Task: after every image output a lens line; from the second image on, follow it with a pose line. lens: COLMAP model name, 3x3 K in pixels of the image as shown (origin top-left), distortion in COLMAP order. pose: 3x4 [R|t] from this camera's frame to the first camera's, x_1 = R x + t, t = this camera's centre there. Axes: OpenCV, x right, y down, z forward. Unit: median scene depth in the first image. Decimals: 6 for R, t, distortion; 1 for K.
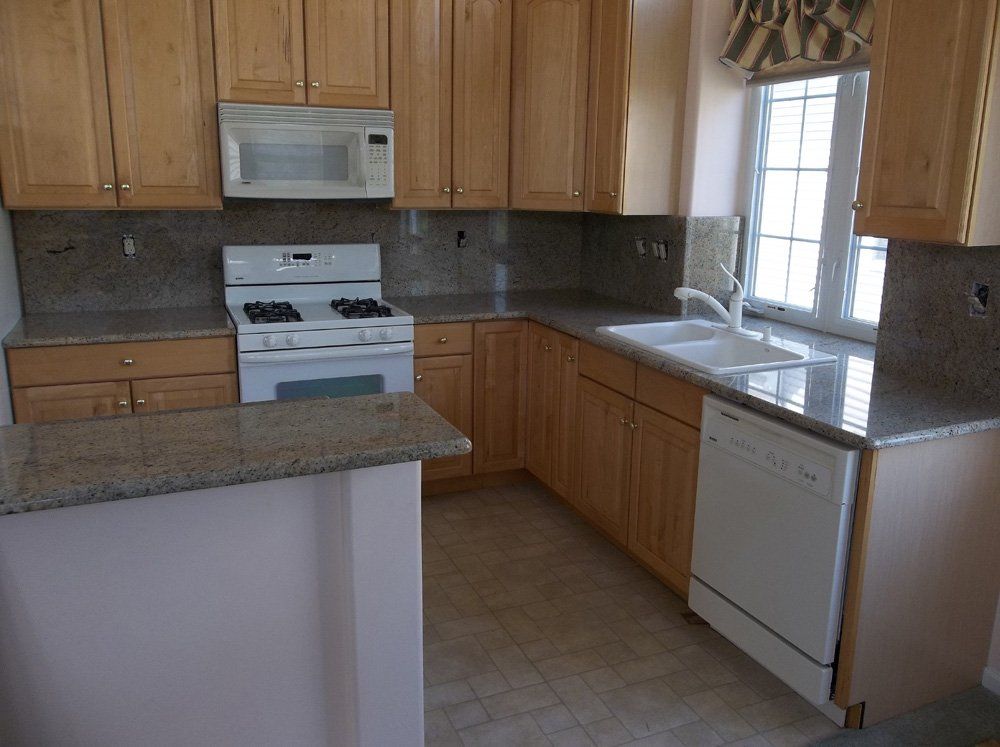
lens RADIAL K [[806.8, 0, 500.2], [0, 806.8, 364.8], [0, 0, 1]] dist [-0.023496, 0.047410]
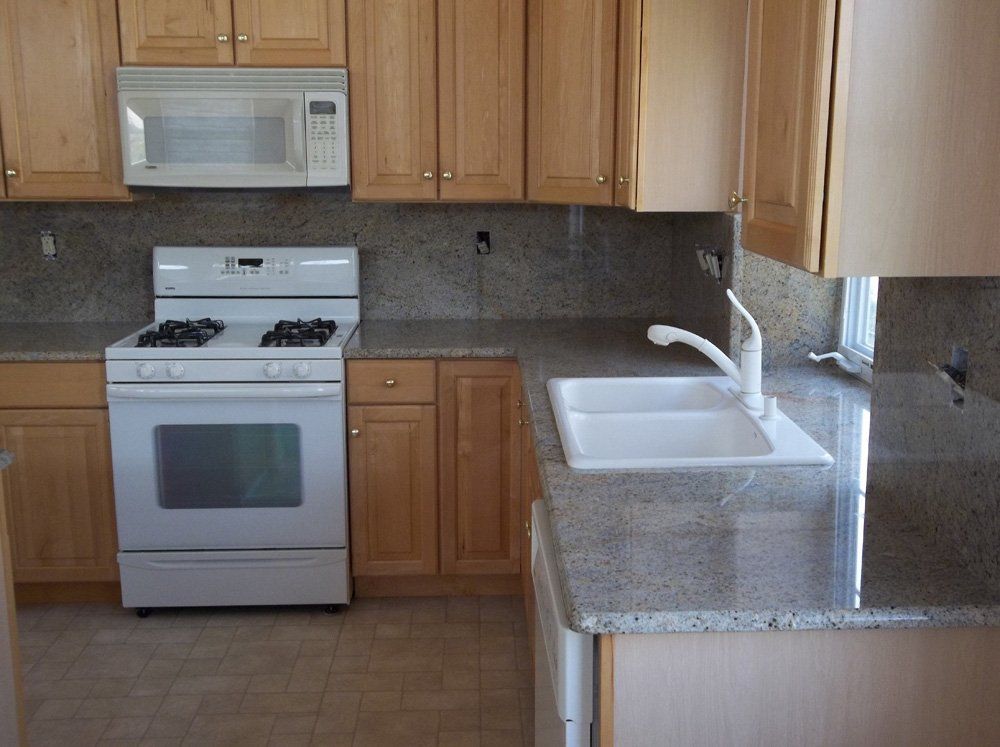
lens RADIAL K [[1061.1, 0, 500.5], [0, 1061.1, 368.7], [0, 0, 1]] dist [0.020562, 0.000000]
pose [[0.934554, 0.056978, -0.351229, 0.357067], [-0.068463, 0.997446, -0.020357, -0.030982], [0.349172, 0.043071, 0.936068, 0.149063]]
